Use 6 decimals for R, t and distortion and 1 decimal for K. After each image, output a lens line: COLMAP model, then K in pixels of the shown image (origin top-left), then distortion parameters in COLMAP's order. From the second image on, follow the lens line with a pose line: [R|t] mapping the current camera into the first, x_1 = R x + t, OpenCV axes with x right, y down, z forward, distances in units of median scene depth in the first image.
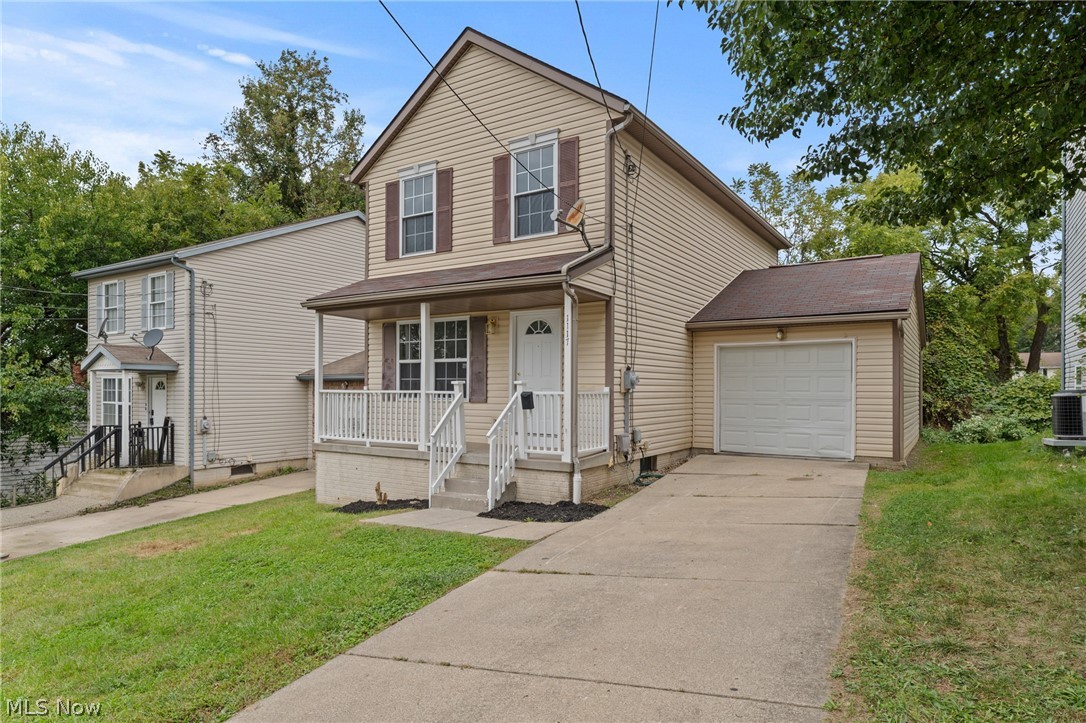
lens RADIAL K [[652.8, 0, 539.3], [0, 652.8, 387.6], [0, 0, 1]] dist [-0.001693, 0.000392]
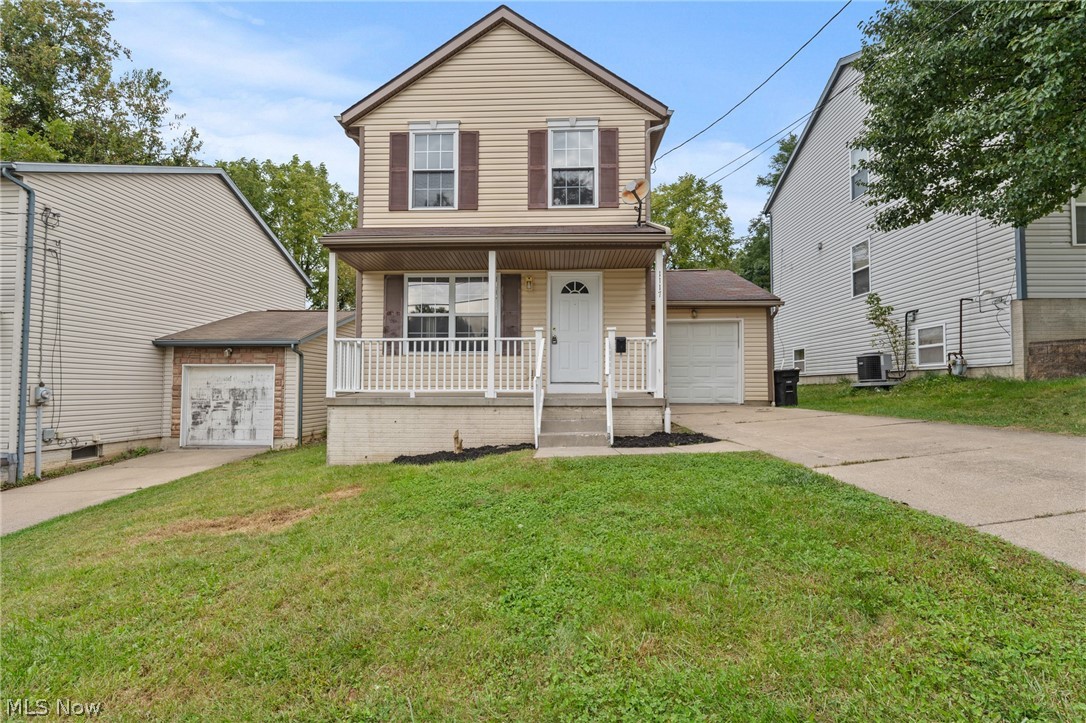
lens RADIAL K [[519.1, 0, 545.2], [0, 519.1, 366.8], [0, 0, 1]] dist [0.004044, -0.002899]
pose [[0.854534, 0.019231, 0.519039, -0.468775], [0.002028, 0.999183, -0.040359, 0.073931], [-0.519392, 0.035541, 0.853797, 0.248448]]
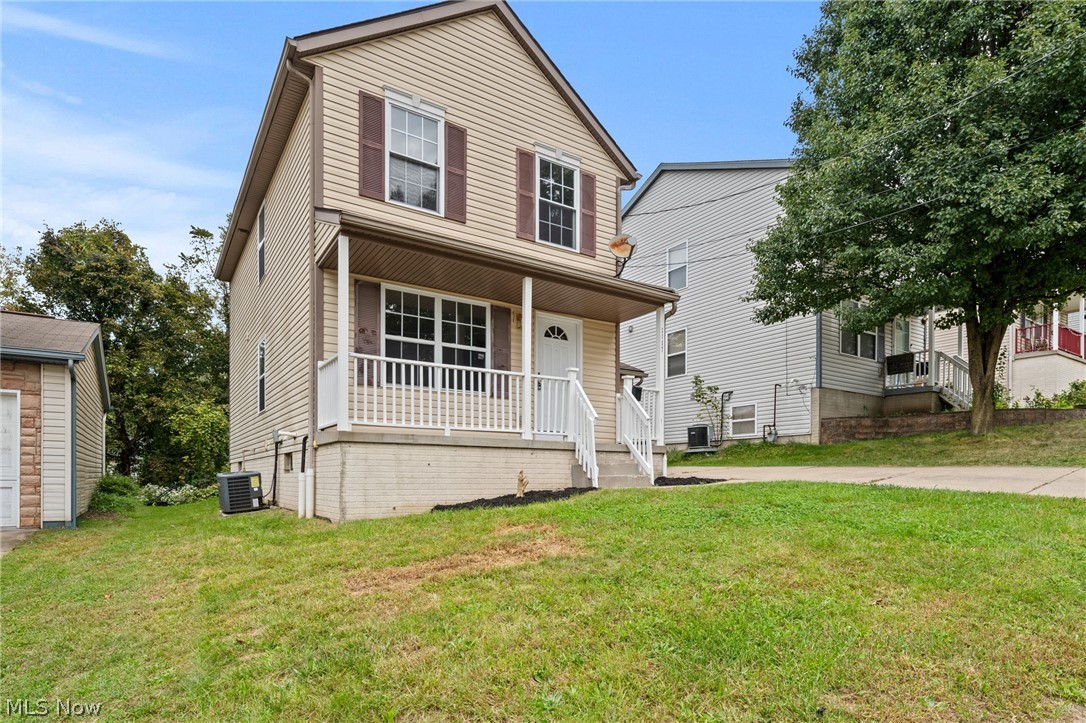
lens RADIAL K [[600.1, 0, 556.4], [0, 600.1, 480.4], [0, 0, 1]] dist [0.001482, 0.002303]
pose [[0.376339, -0.002958, 0.926477, -0.846485], [0.000485, 0.999995, 0.002996, 0.136561], [-0.926482, -0.000678, 0.376339, 0.582093]]
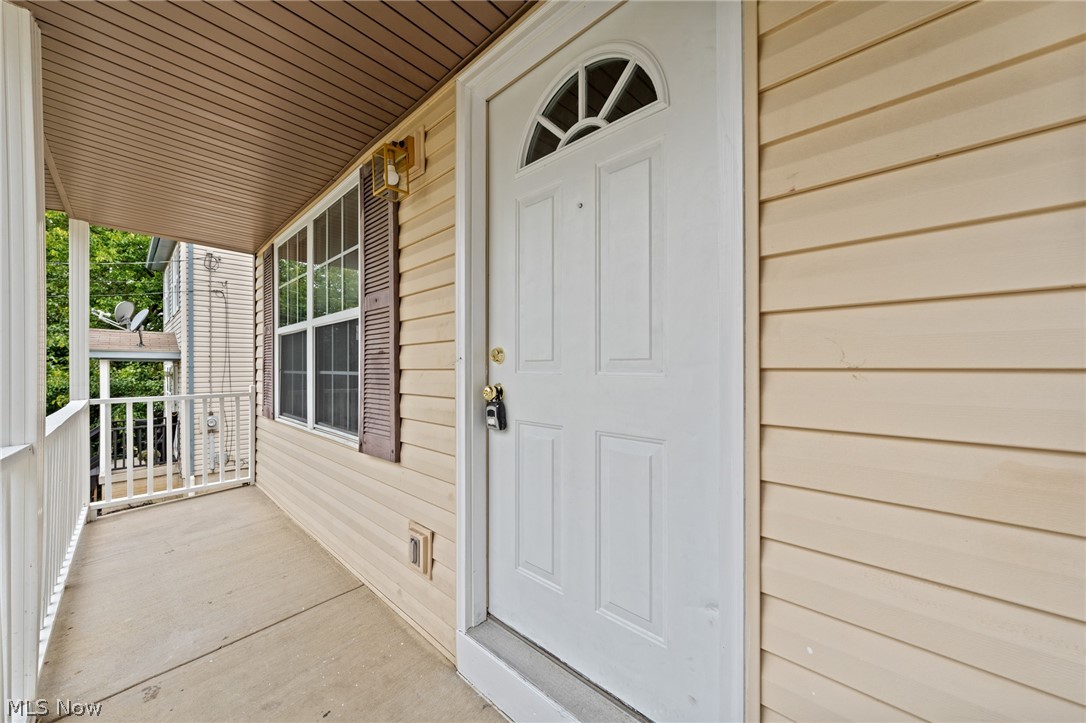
lens RADIAL K [[387.8, 0, 549.3], [0, 387.8, 366.5], [0, 0, 1]] dist [-0.002001, -0.000018]
pose [[0.987631, -0.008025, -0.156590, 0.005795], [0.007705, 0.999967, -0.002649, -0.015035], [0.156606, 0.001410, 0.987660, 0.822375]]
